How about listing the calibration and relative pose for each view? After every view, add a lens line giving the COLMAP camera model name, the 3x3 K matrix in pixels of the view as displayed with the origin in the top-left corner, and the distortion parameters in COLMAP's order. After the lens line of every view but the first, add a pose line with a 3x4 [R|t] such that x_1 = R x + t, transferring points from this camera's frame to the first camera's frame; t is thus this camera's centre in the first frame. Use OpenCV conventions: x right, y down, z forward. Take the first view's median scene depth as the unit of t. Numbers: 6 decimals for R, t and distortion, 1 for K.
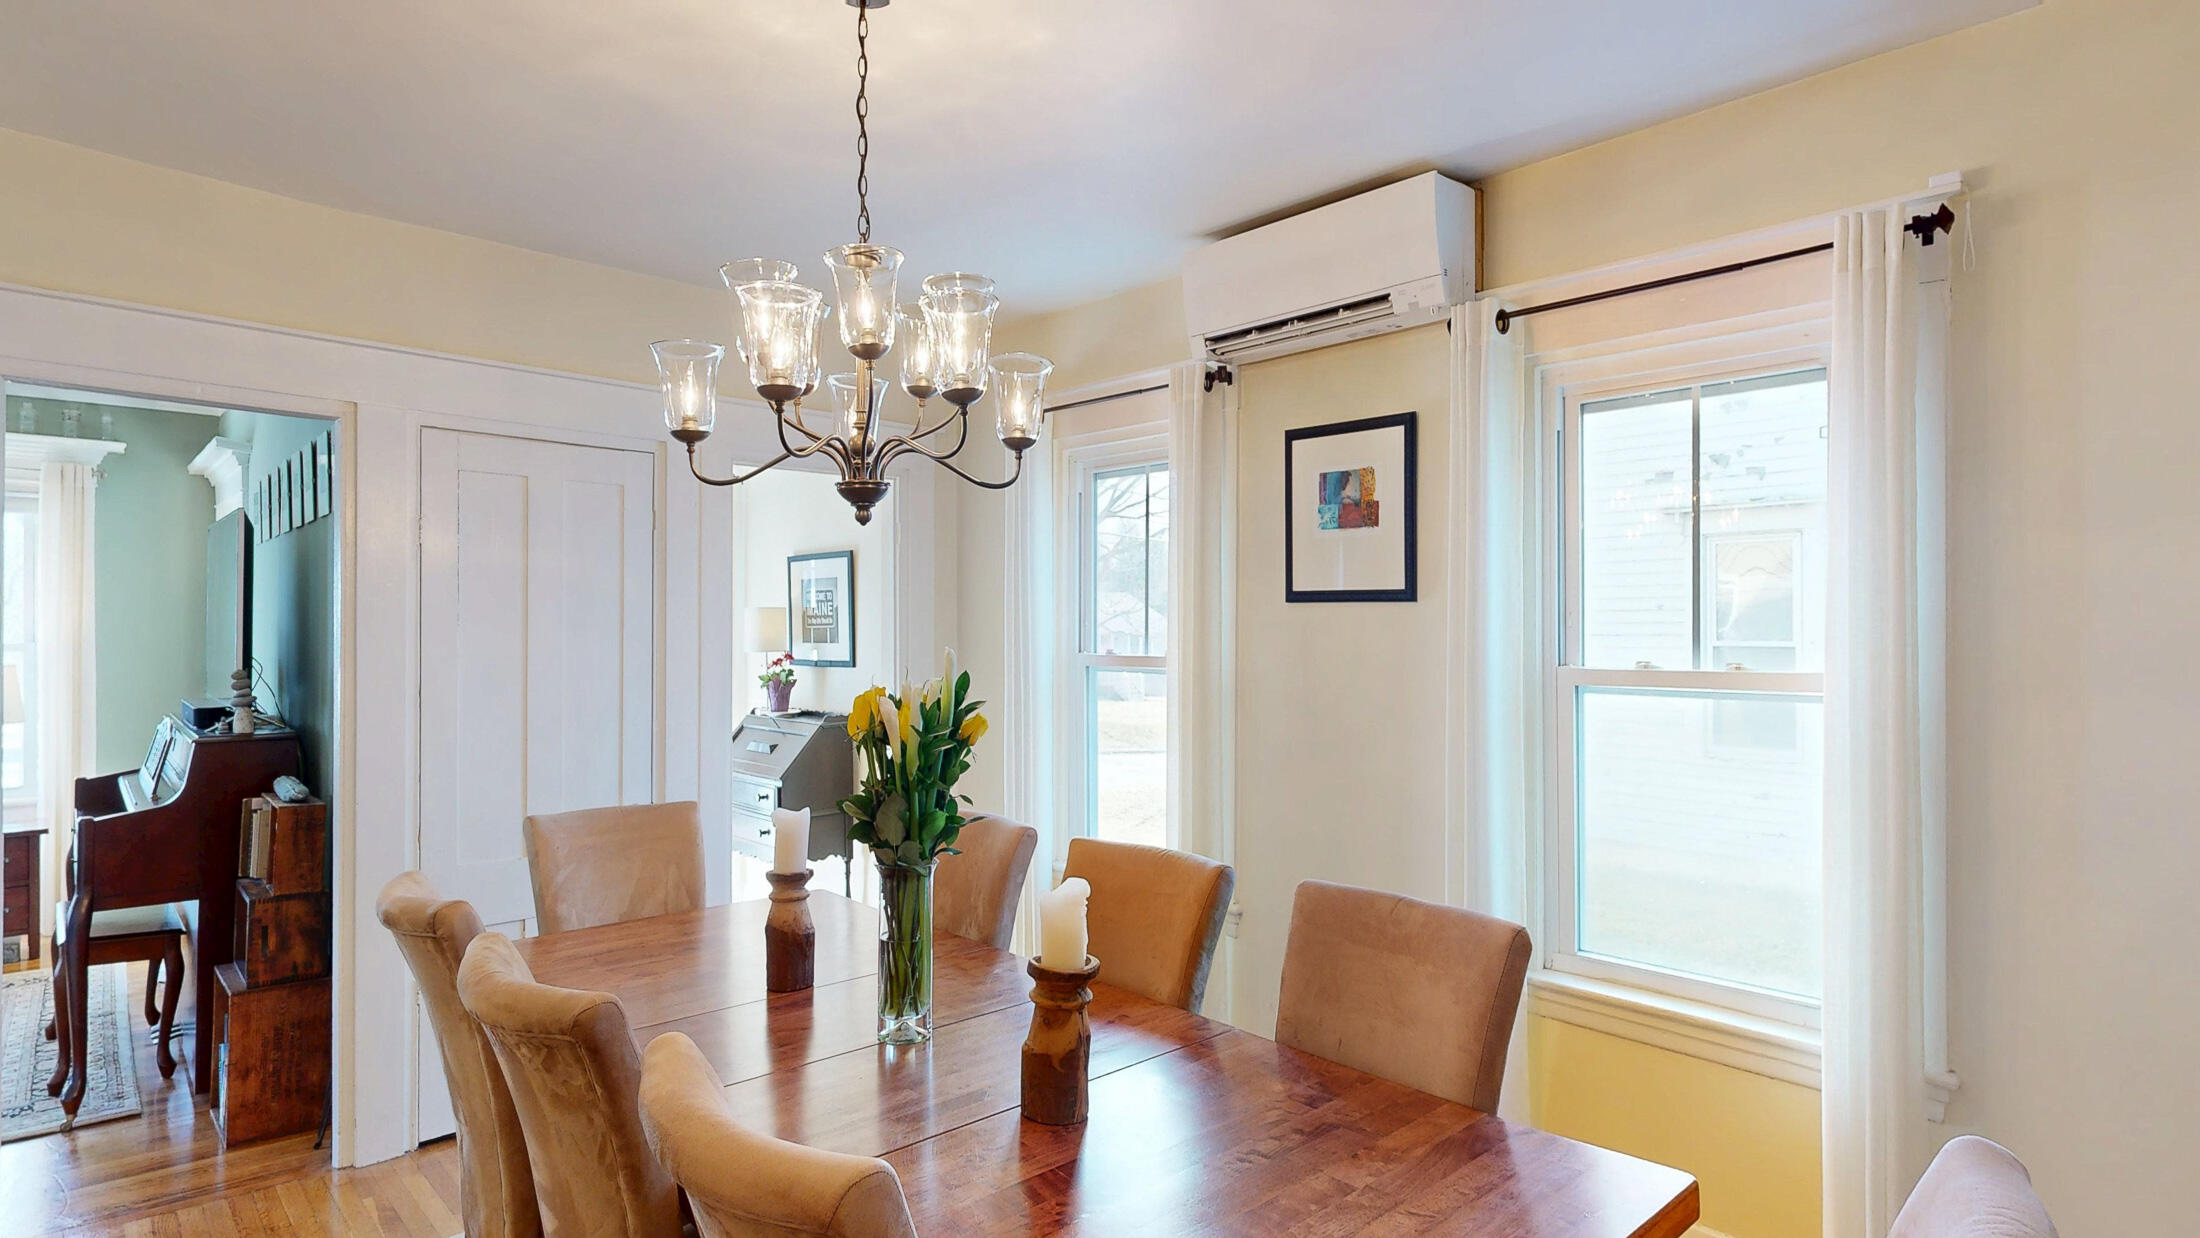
lens RADIAL K [[1144.1, 0, 1100.0], [0, 1144.1, 619.0], [0, 0, 1]] dist [0.000232, -0.000092]
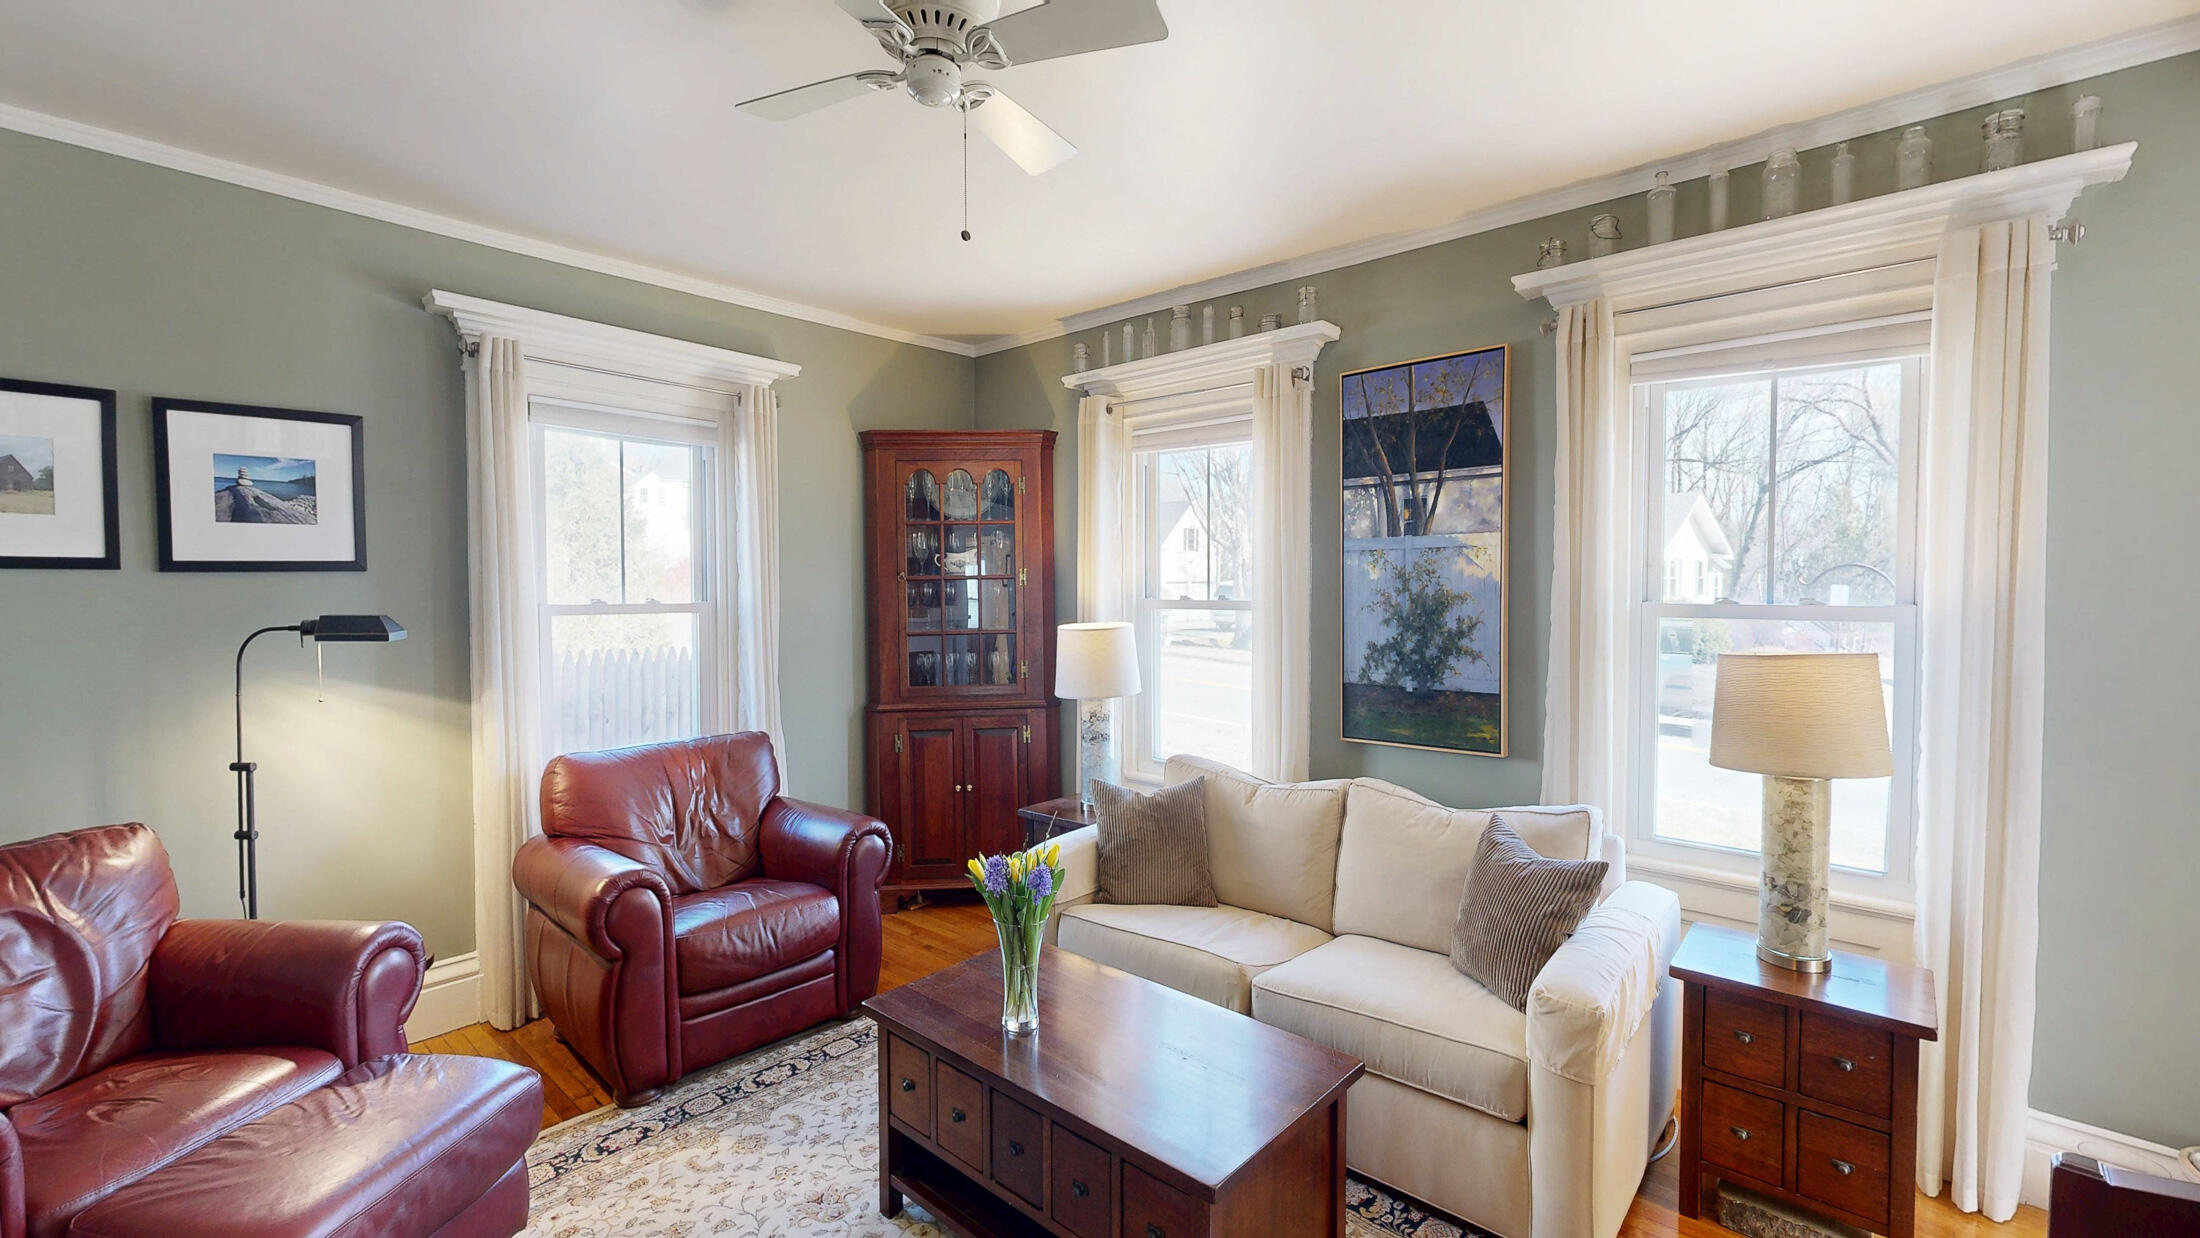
lens RADIAL K [[905.9, 0, 1100.0], [0, 905.9, 619.0], [0, 0, 1]] dist [0.000036, -0.000096]
pose [[0.086117, 0.030191, -0.995827, -0.553271], [0.003709, 0.999524, 0.030624, 0.014357], [0.996278, -0.006331, 0.085964, 0.595345]]
